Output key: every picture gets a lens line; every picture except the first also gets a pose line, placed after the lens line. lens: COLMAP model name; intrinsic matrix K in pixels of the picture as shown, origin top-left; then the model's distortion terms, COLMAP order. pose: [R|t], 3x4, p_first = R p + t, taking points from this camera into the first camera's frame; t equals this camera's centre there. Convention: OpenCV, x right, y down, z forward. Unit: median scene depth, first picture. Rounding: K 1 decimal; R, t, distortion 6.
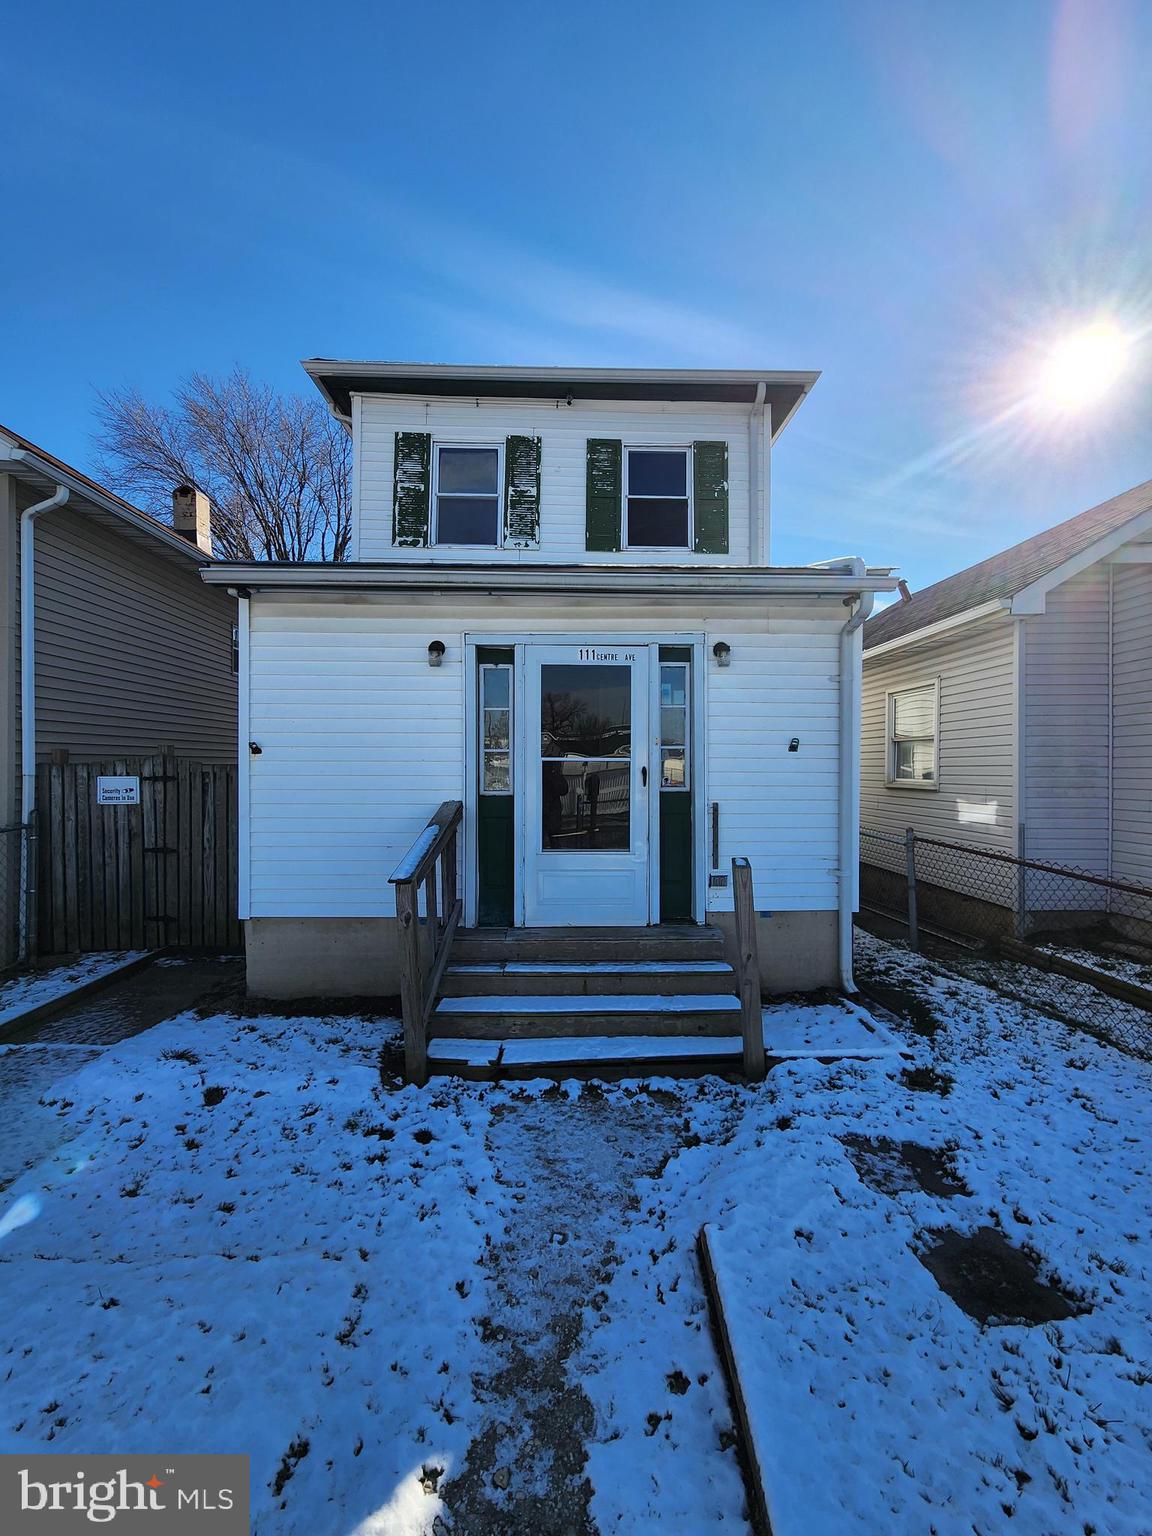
lens RADIAL K [[631.1, 0, 575.7], [0, 631.1, 766.4], [0, 0, 1]] dist [-0.002668, 0.001157]
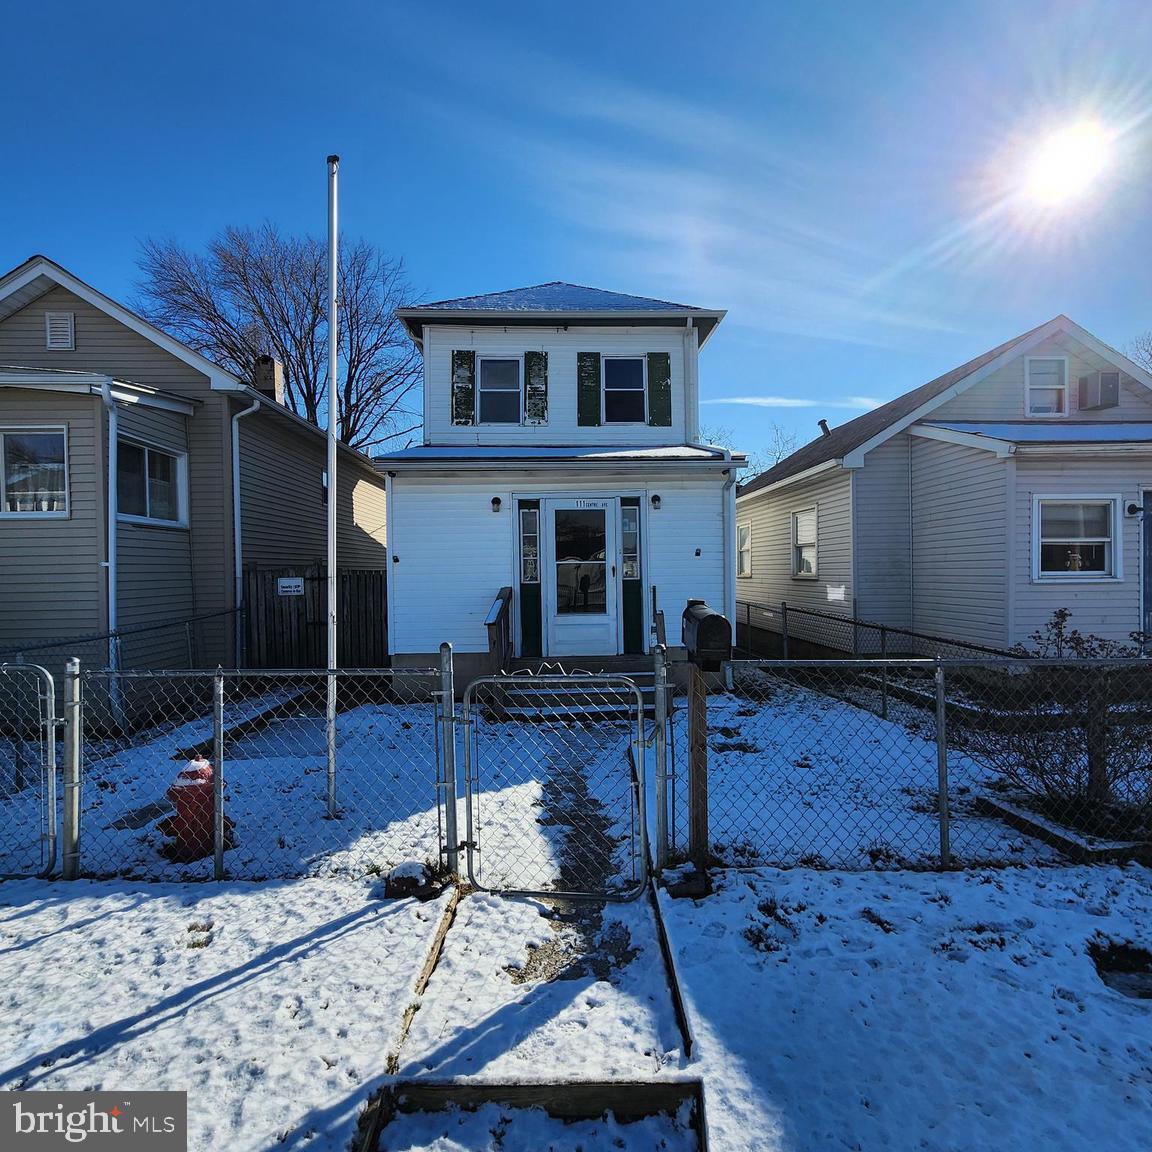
lens RADIAL K [[634.0, 0, 577.9], [0, 634.0, 575.5], [0, 0, 1]] dist [-0.000657, 0.001116]
pose [[0.999745, -0.016626, 0.015274, -0.015985], [0.016490, 0.999824, 0.009002, 0.007724], [-0.015421, -0.008747, 0.999843, -0.626916]]
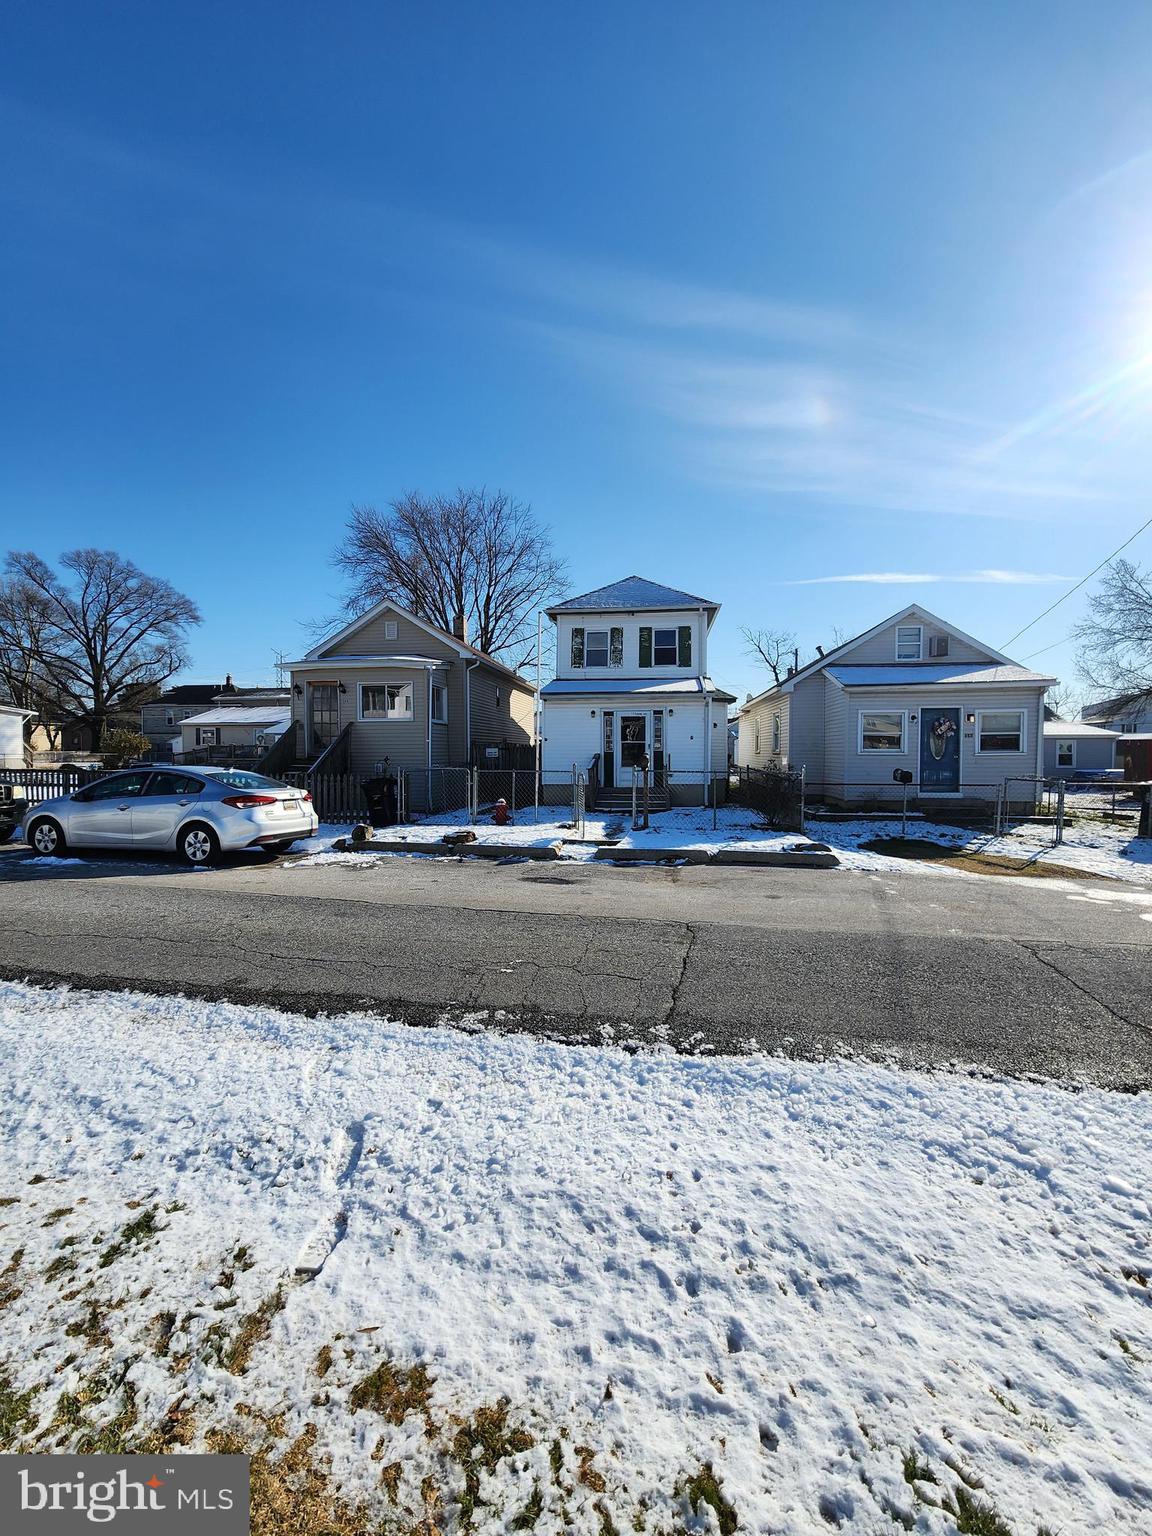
lens RADIAL K [[631.1, 0, 579.5], [0, 631.1, 771.4], [0, 0, 1]] dist [-0.002668, 0.001157]
pose [[0.988607, 0.000440, -0.150520, 0.205749], [0.004482, 0.999466, 0.032363, 0.031561], [0.150454, -0.032669, 0.988077, -2.129013]]
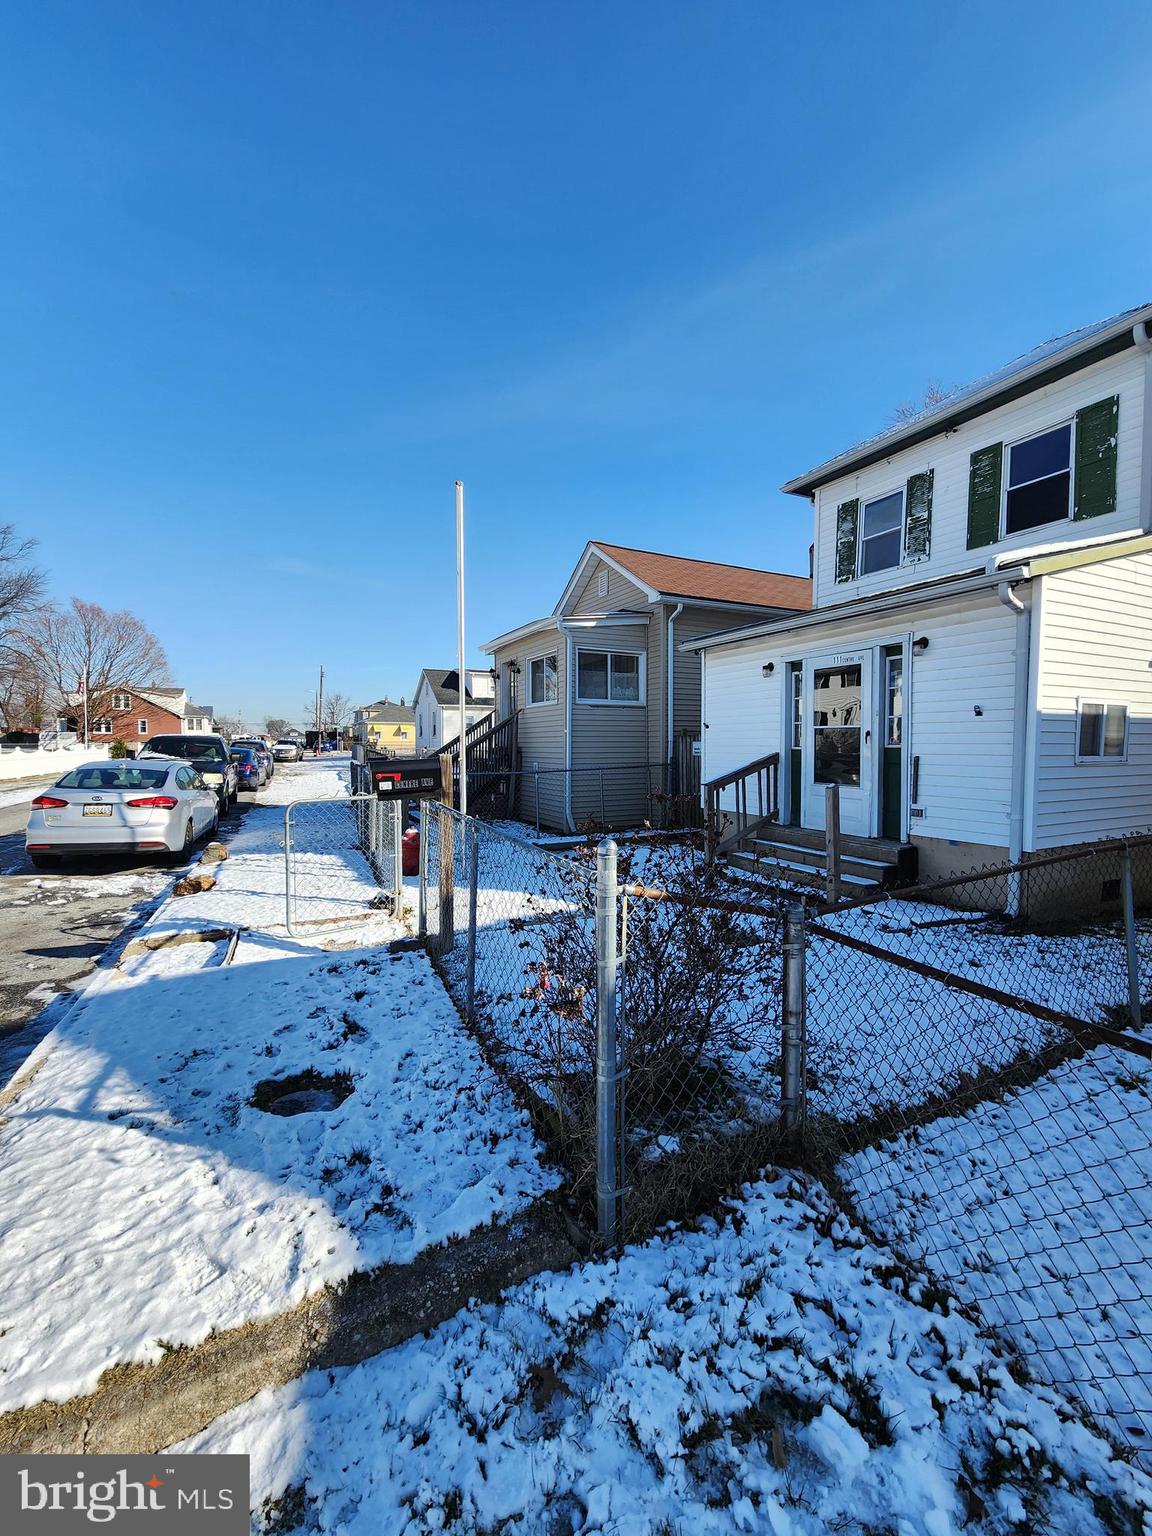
lens RADIAL K [[631.1, 0, 577.4], [0, 631.1, 769.8], [0, 0, 1]] dist [-0.002668, 0.001157]
pose [[0.422173, 0.035166, -0.905833, 0.923709], [-0.000225, 0.999251, 0.038687, 0.027900], [0.906515, -0.016129, 0.421865, -0.196824]]
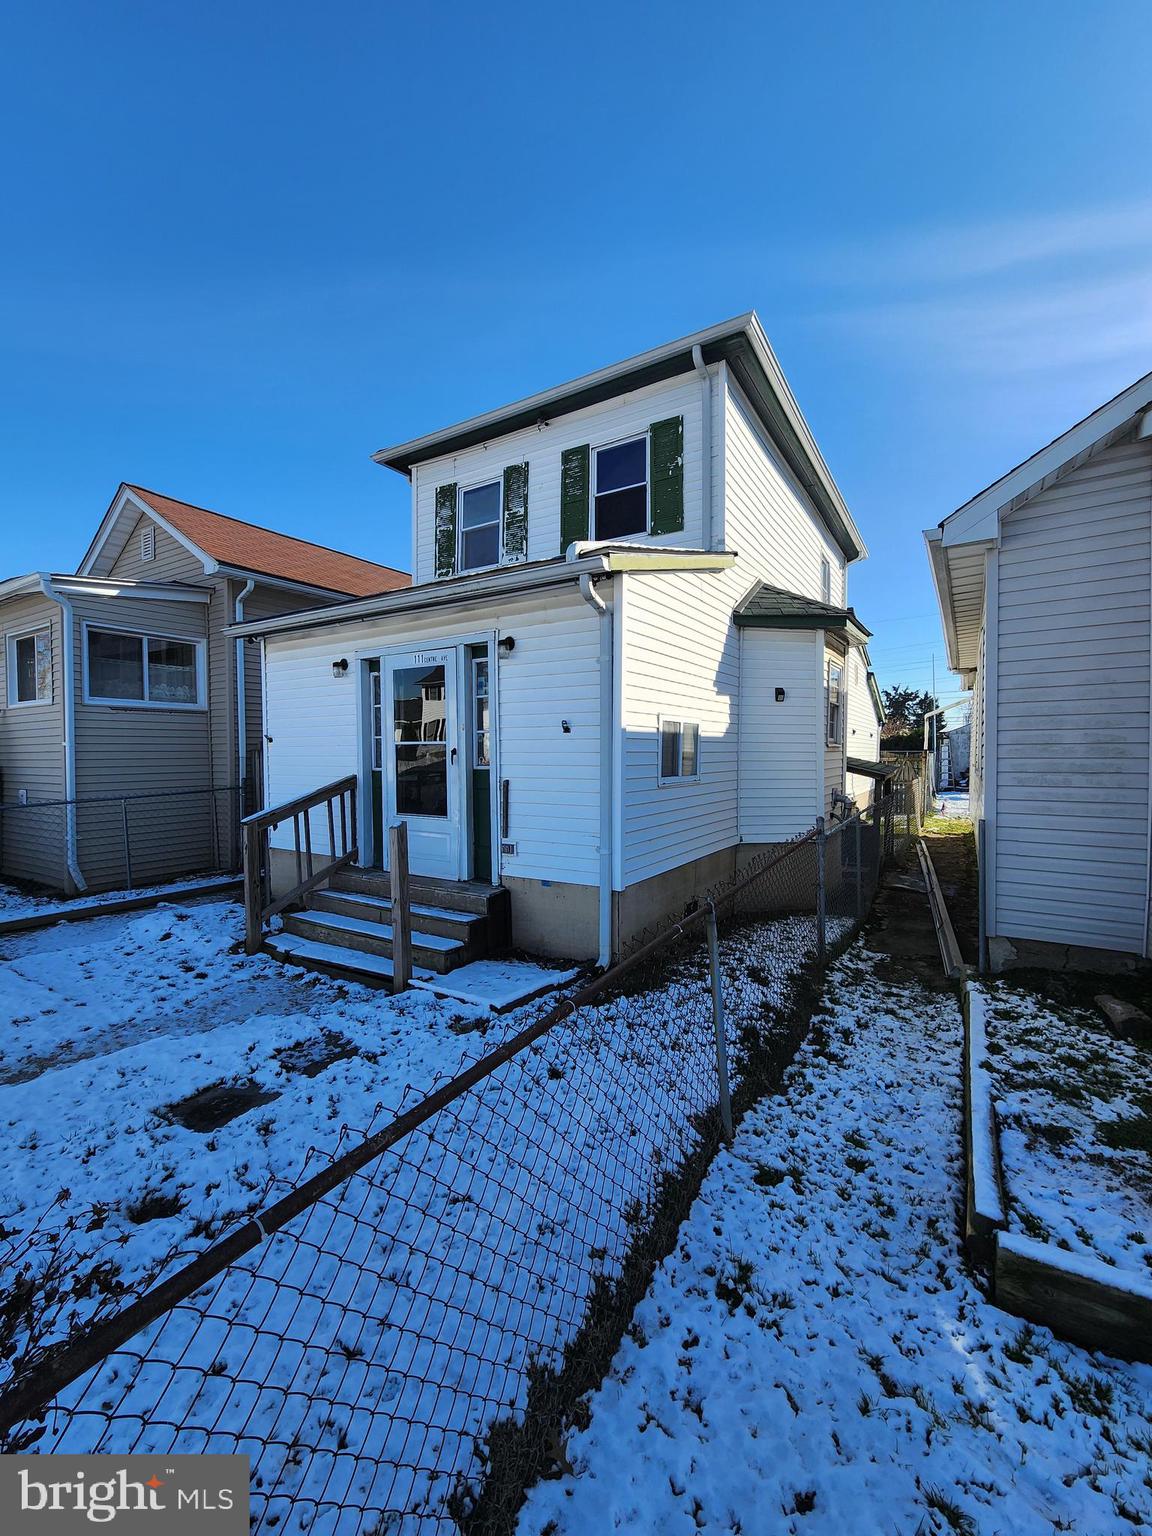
lens RADIAL K [[631.1, 0, 579.8], [0, 631.1, 767.5], [0, 0, 1]] dist [-0.002668, 0.001157]
pose [[0.829609, 0.007709, -0.558291, 0.772609], [0.005217, 0.999754, 0.021558, 0.009465], [0.558320, -0.020797, 0.829365, 0.108382]]
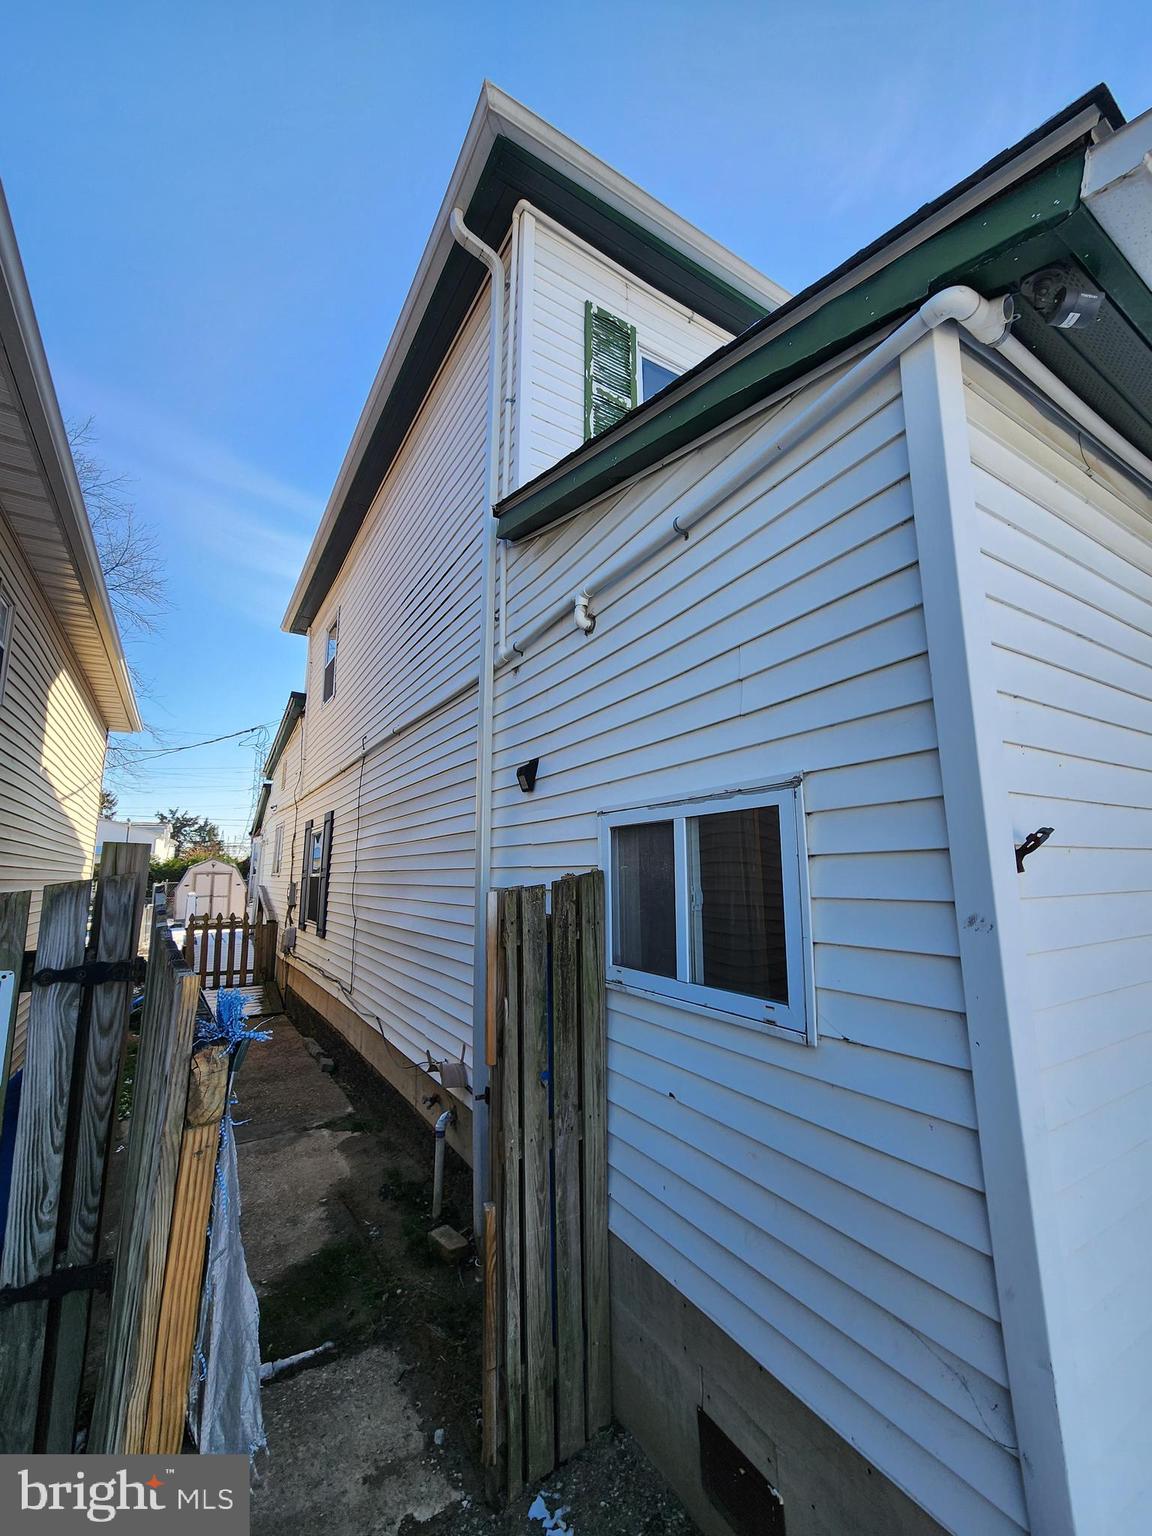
lens RADIAL K [[631.1, 0, 575.6], [0, 631.1, 763.8], [0, 0, 1]] dist [-0.002668, 0.001157]
pose [[0.867888, 0.076228, 0.490877, -0.627170], [0.011500, 0.984808, -0.173263, -0.017681], [-0.496627, 0.156018, 0.853826, 0.668315]]
